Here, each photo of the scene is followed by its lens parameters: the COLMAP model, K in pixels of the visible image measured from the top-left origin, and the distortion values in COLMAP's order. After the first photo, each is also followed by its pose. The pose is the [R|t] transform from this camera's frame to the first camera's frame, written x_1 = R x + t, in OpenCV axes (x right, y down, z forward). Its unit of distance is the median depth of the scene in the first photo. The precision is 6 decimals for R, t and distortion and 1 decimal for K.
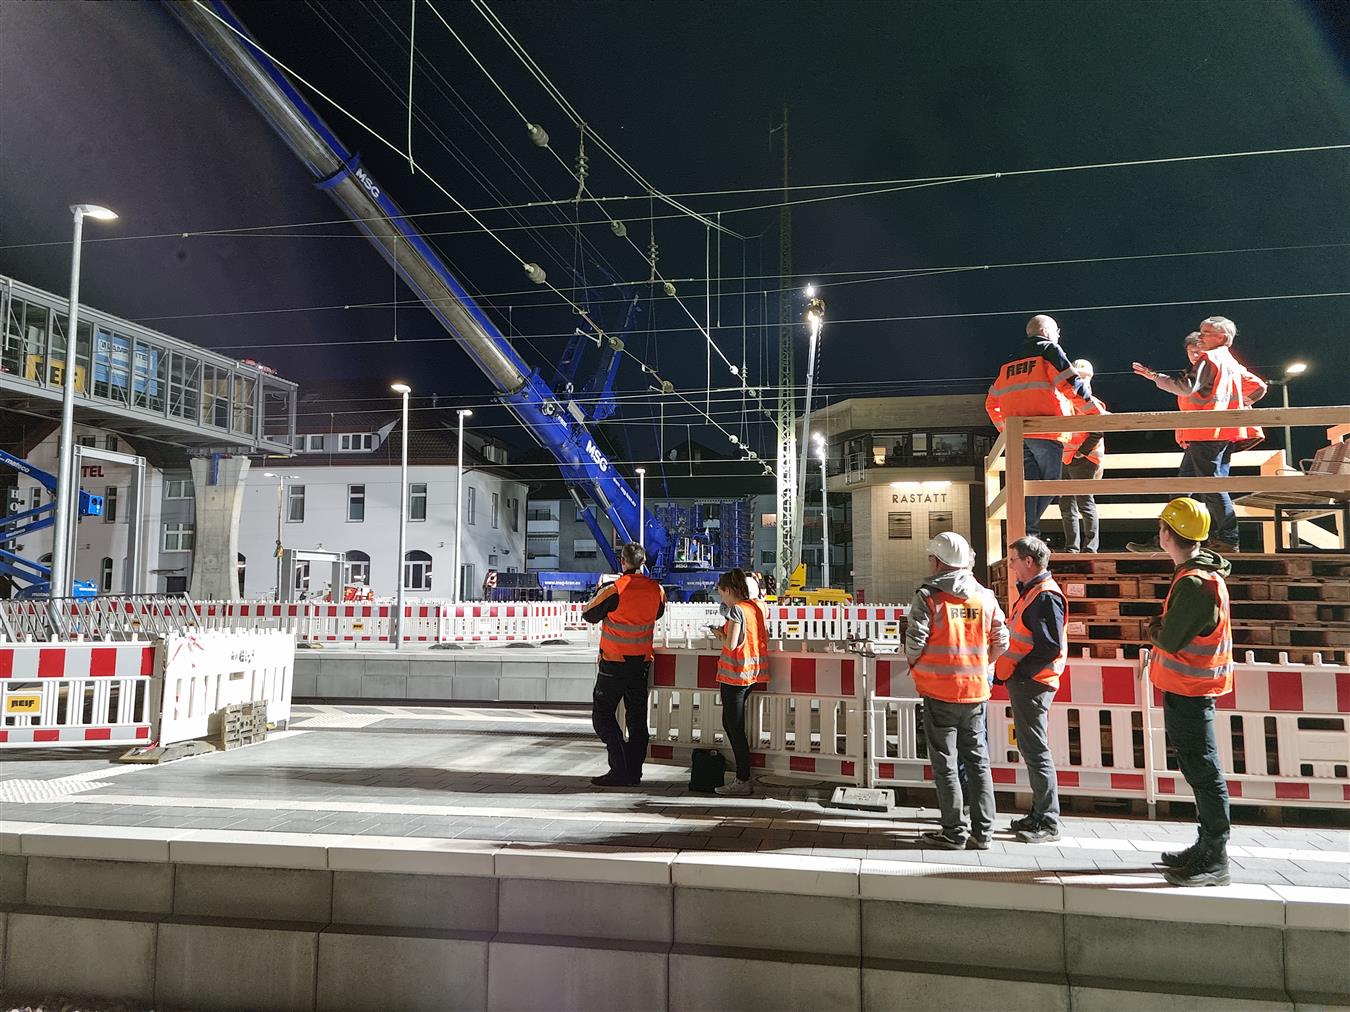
lens RADIAL K [[1073.9, 0, 675.0], [0, 1073.9, 506.0], [0, 0, 1]] dist [0.045870, 0.004315]
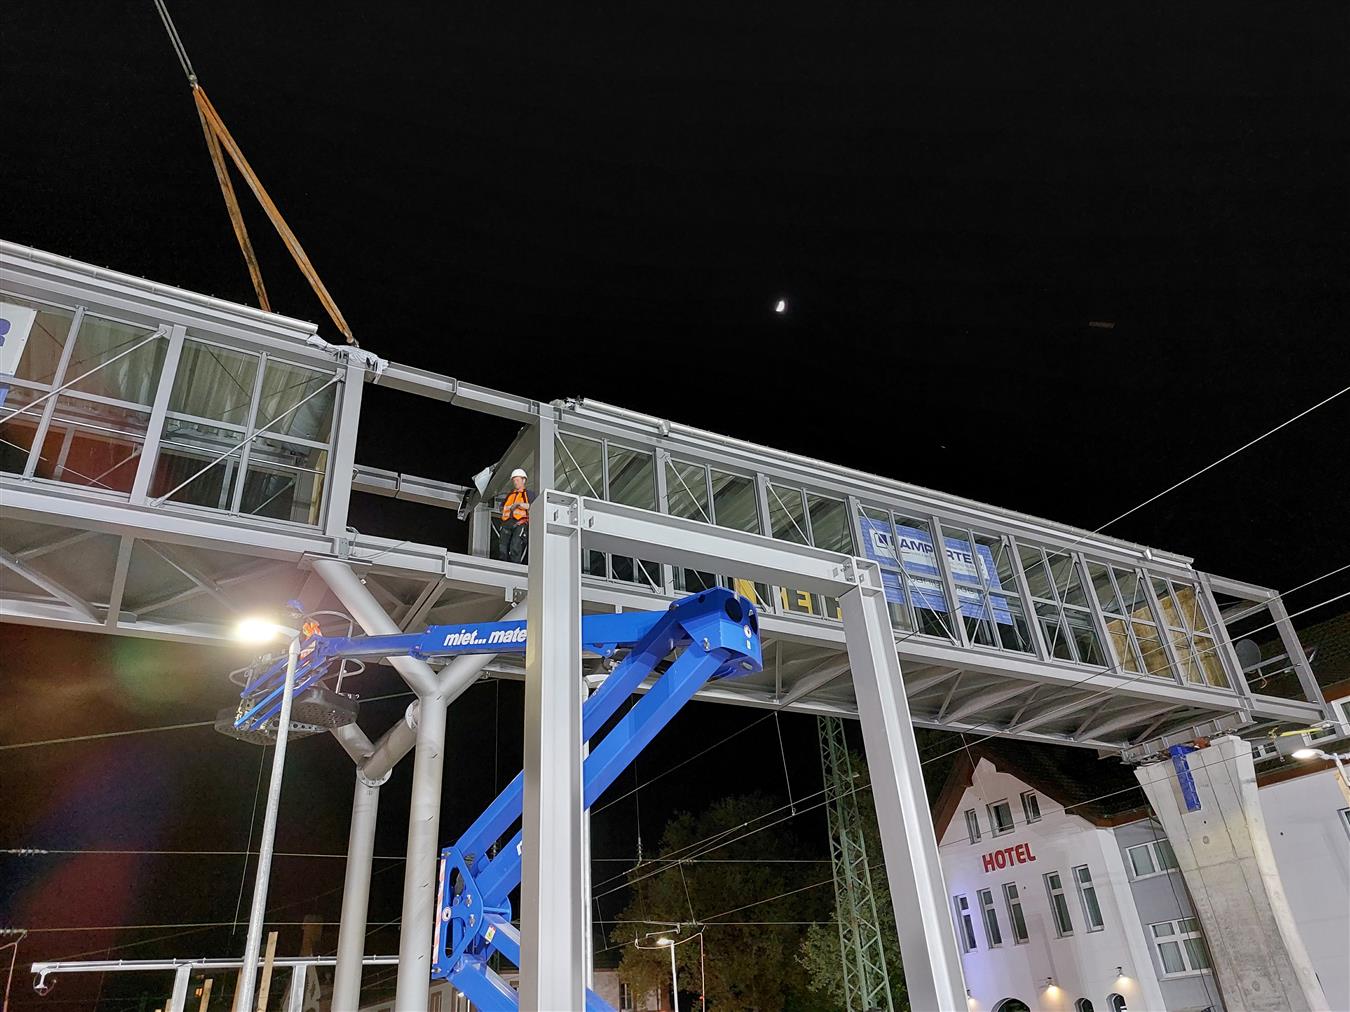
lens RADIAL K [[978.6, 0, 674.1], [0, 978.6, 483.3], [0, 0, 1]] dist [0.039845, -0.001626]
pose [[0.634264, -0.437843, -0.637183, -0.223605], [0.132286, 0.873483, -0.468539, 0.031019], [0.761715, 0.212887, 0.611939, 0.511773]]
